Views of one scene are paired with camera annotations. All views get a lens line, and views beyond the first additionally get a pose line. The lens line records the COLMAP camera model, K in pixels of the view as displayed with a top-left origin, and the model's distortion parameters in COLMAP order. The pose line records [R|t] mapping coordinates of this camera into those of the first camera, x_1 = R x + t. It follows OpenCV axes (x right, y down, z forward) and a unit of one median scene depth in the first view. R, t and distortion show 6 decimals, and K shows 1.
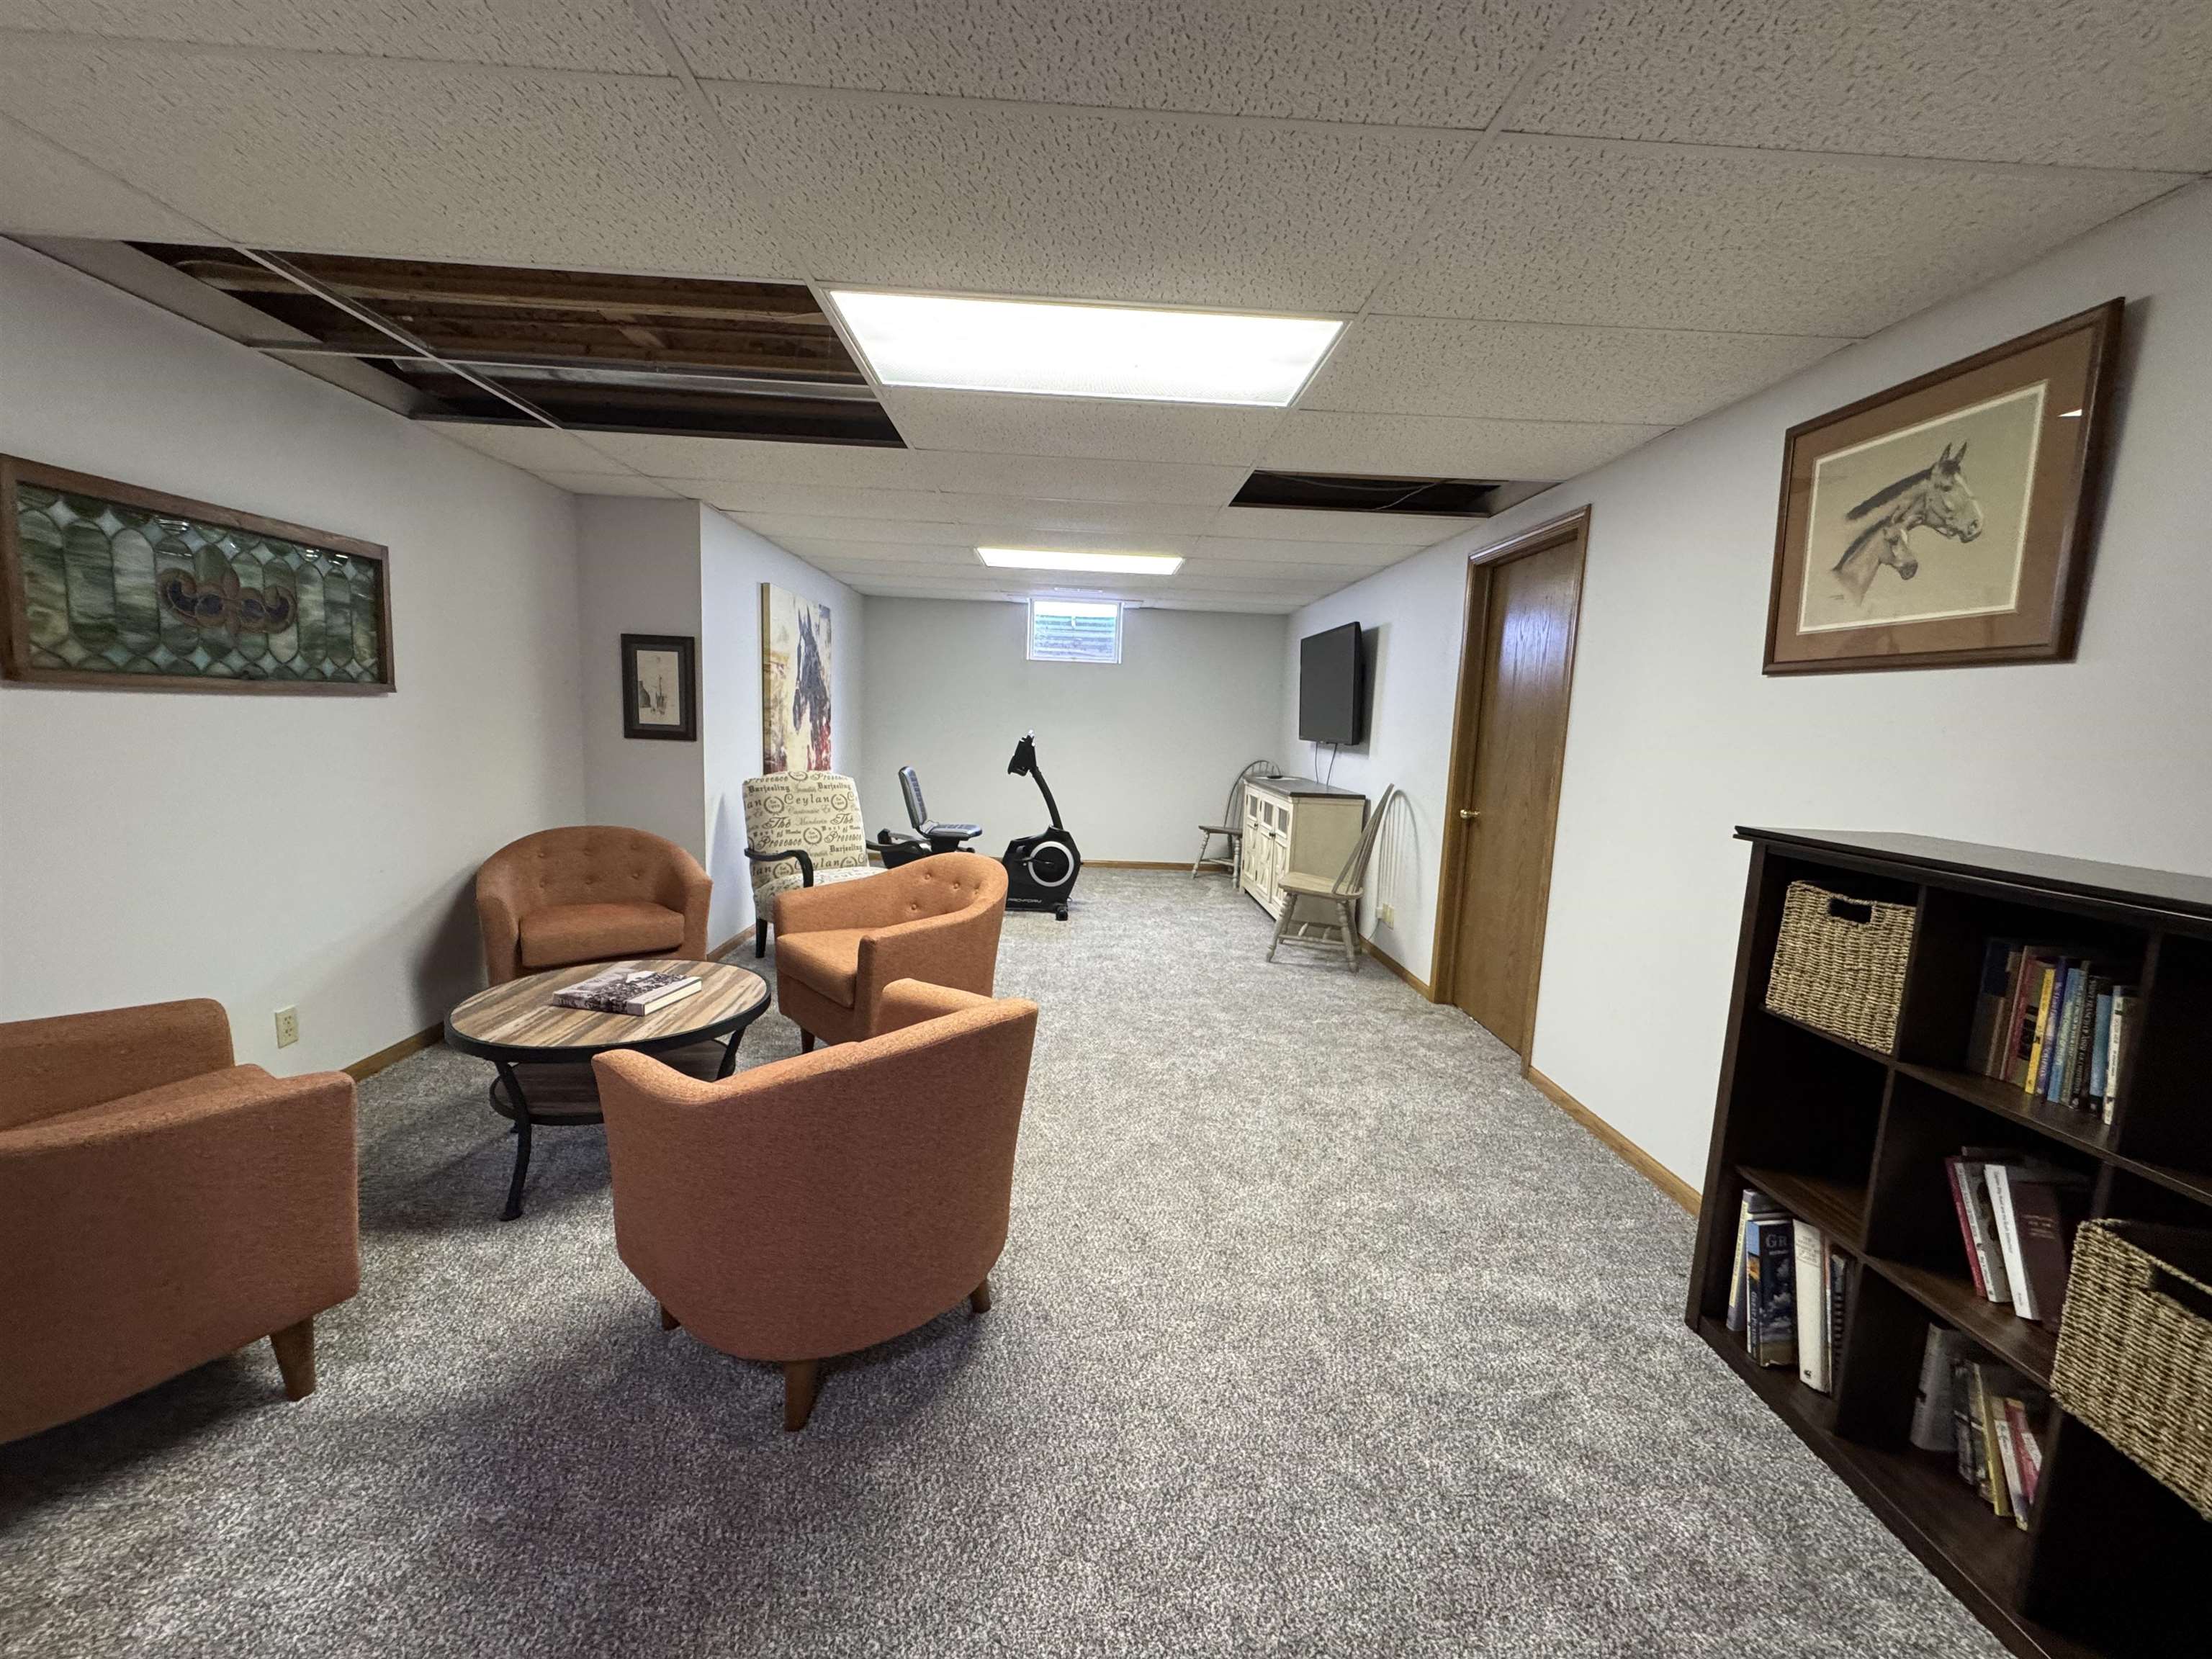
lens RADIAL K [[892.9, 0, 1106.0], [0, 892.9, 829.5], [0, 0, 1]] dist [-0.000228, -0.000006]
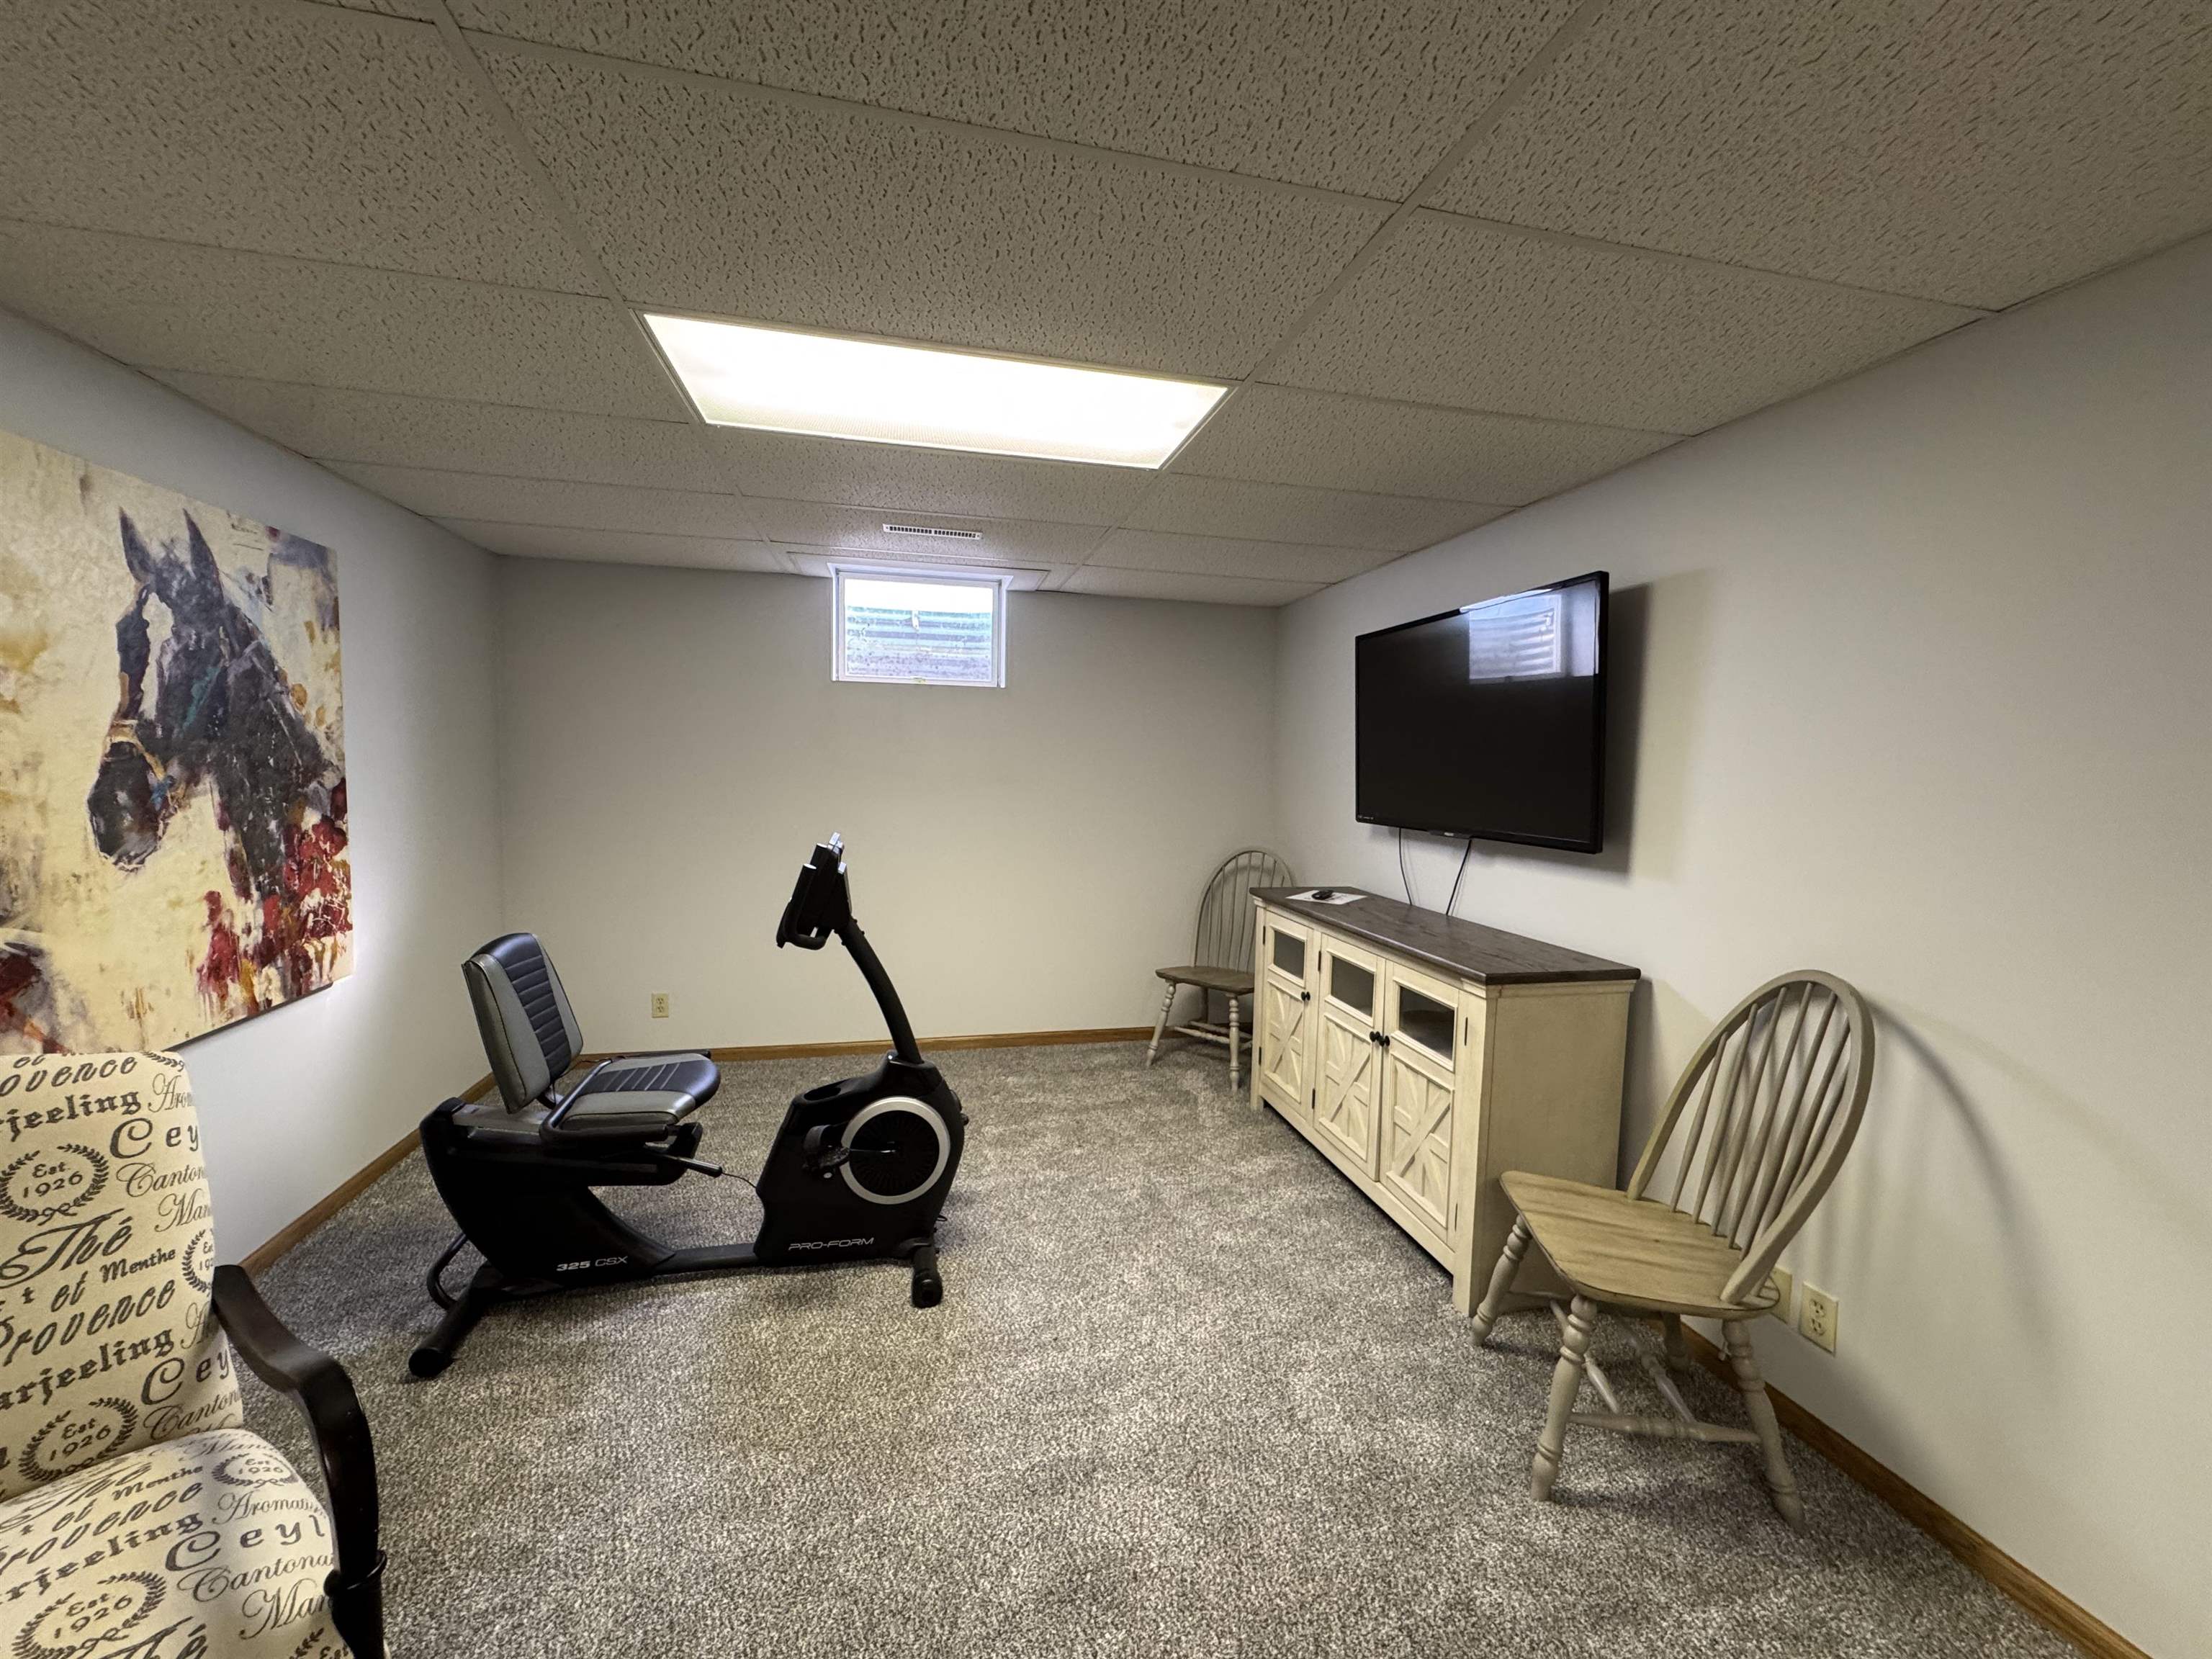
lens RADIAL K [[888.9, 0, 1106.0], [0, 888.9, 829.5], [0, 0, 1]] dist [-0.000473, -0.000107]
pose [[0.982206, -0.031970, 0.185066, -0.036508], [0.040781, 0.998199, -0.044002, -0.088250], [-0.183326, 0.050766, 0.981741, 0.562962]]
